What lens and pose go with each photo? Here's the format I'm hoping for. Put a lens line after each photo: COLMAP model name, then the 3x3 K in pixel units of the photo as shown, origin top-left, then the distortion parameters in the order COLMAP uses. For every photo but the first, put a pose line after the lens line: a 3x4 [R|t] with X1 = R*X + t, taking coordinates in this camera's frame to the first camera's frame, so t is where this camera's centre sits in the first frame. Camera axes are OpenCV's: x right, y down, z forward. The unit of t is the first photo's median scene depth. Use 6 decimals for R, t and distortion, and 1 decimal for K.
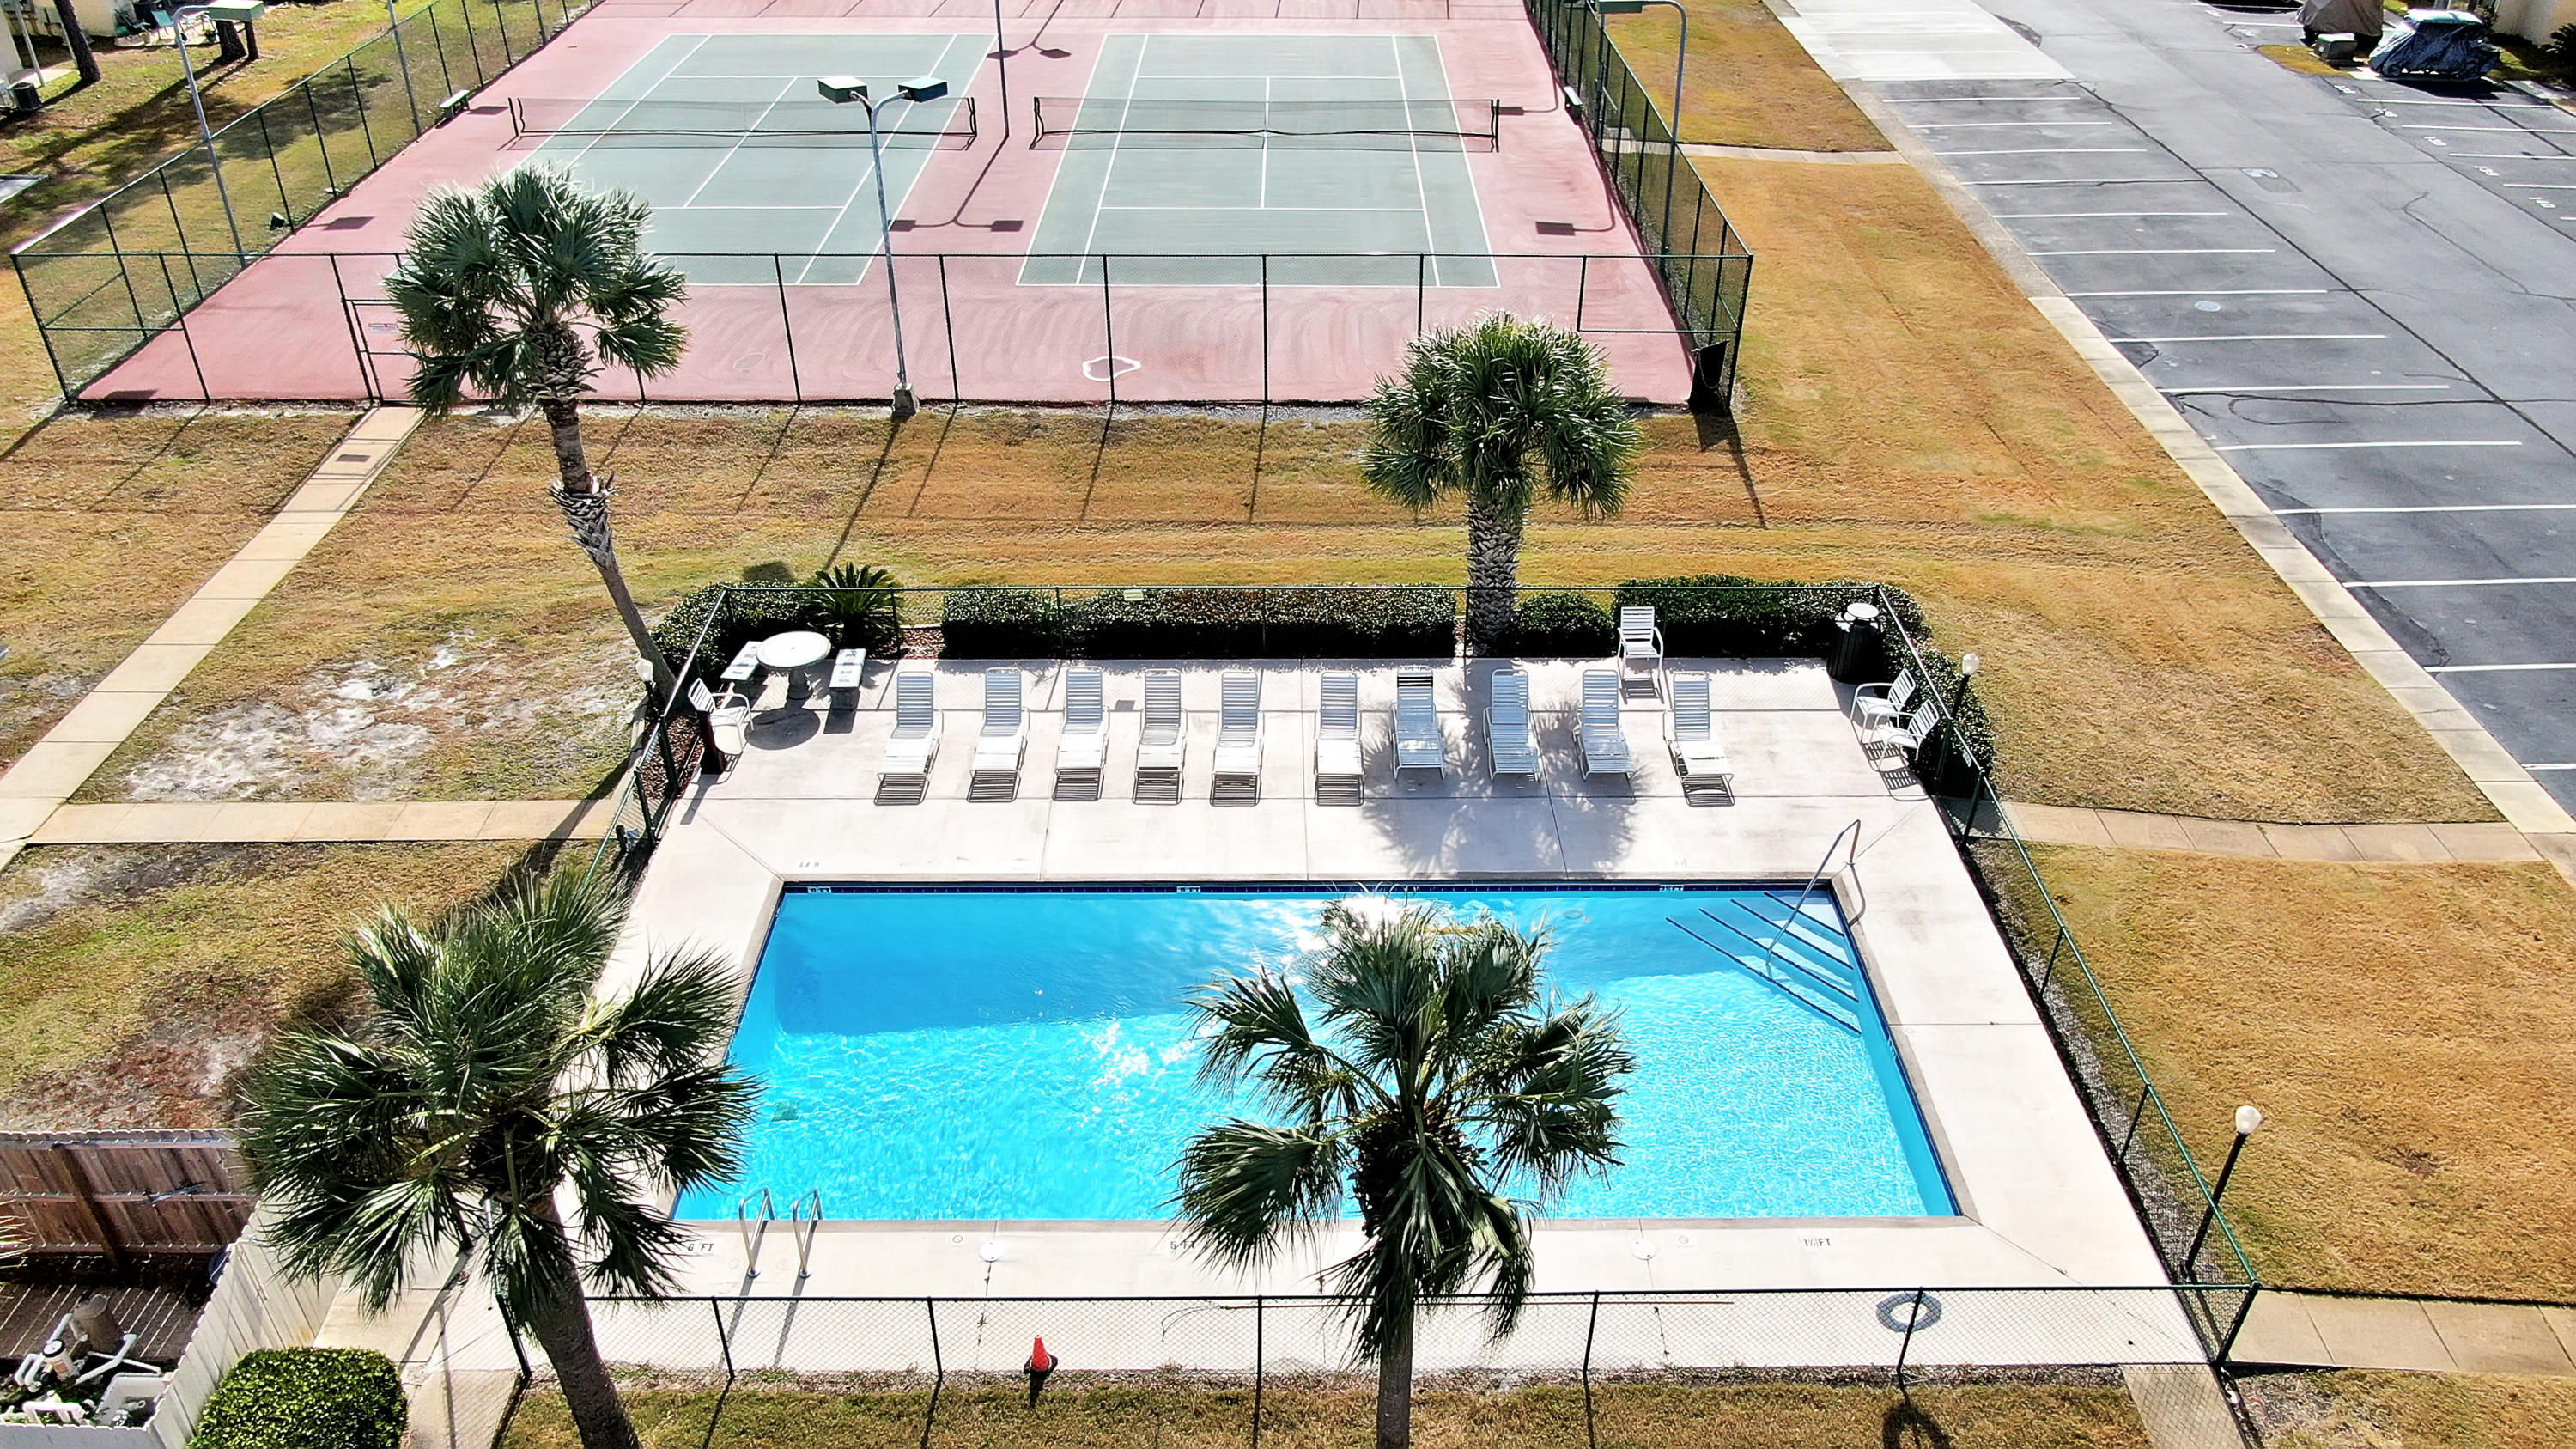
lens RADIAL K [[1862.0, 0, 1288.8], [0, 1862.0, 727.0], [0, 0, 1]] dist [-0.024576, 0.008254]
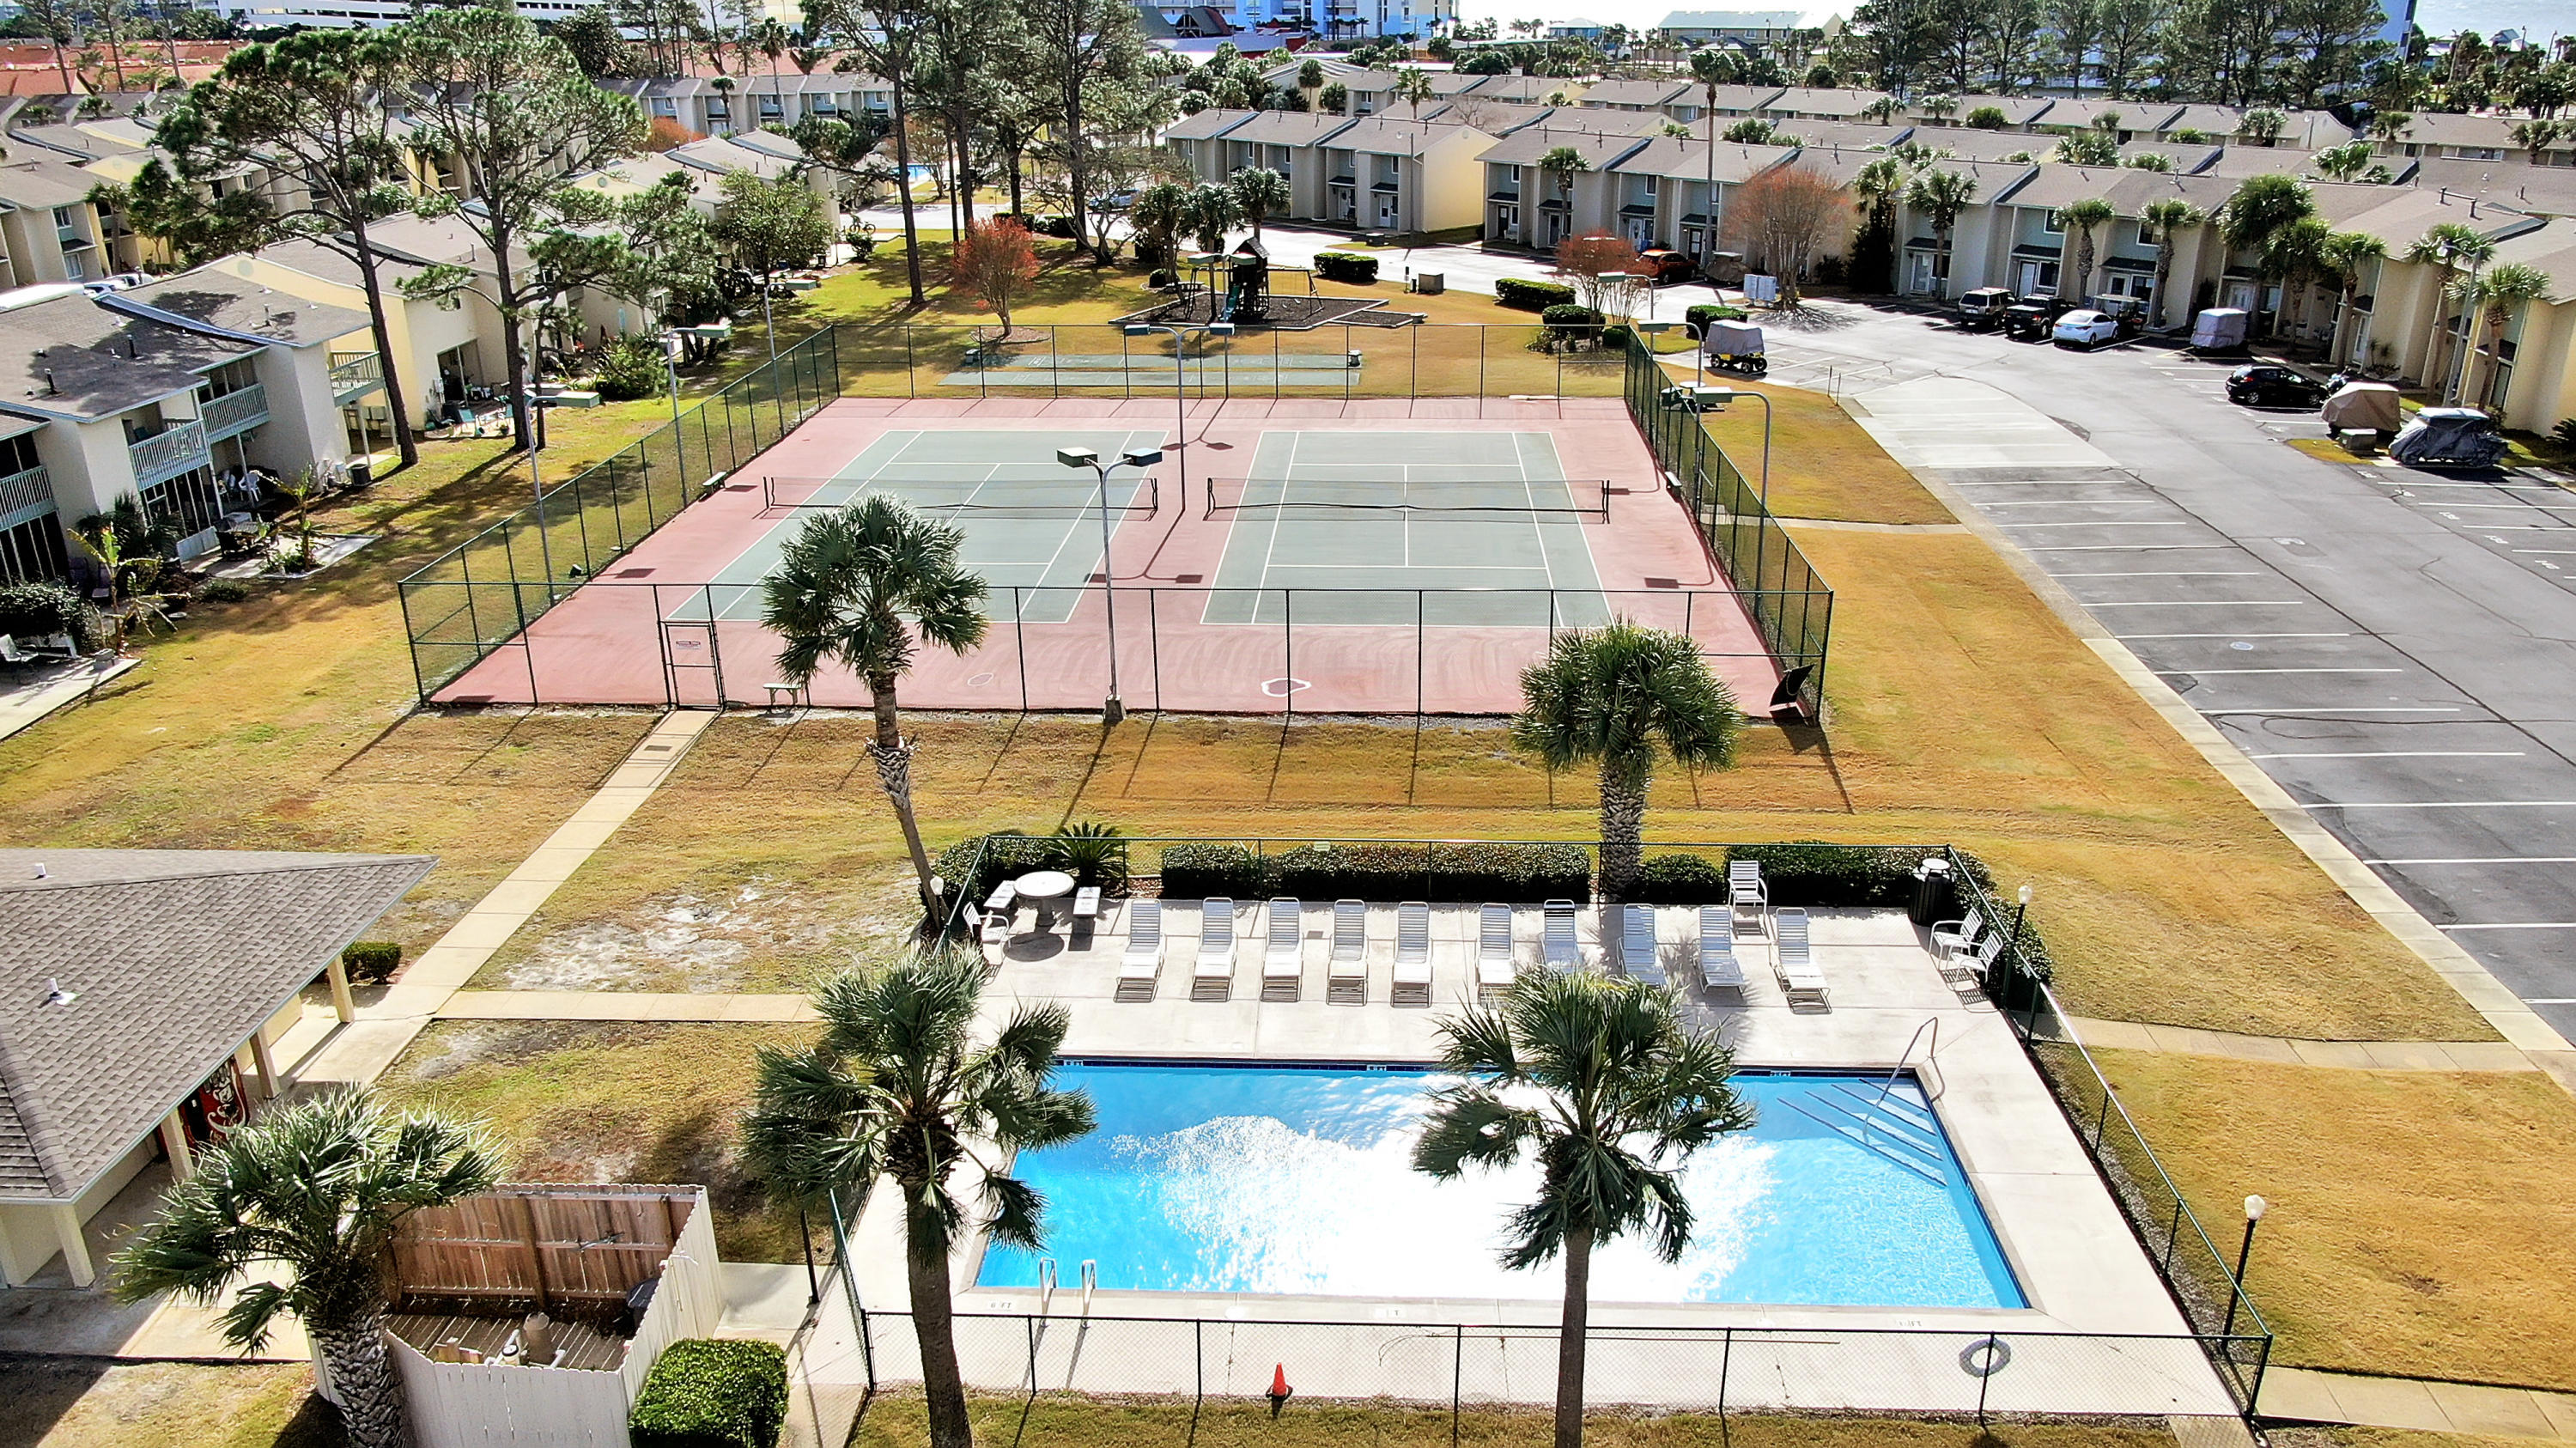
lens RADIAL K [[1861.9, 0, 1290.8], [0, 1861.9, 722.3], [0, 0, 1]] dist [-0.024576, 0.008254]
pose [[0.998565, 0.007864, -0.052972, -0.039972], [-0.018965, 0.976985, -0.212463, 0.106403], [0.050082, 0.213162, 0.975732, -0.194798]]
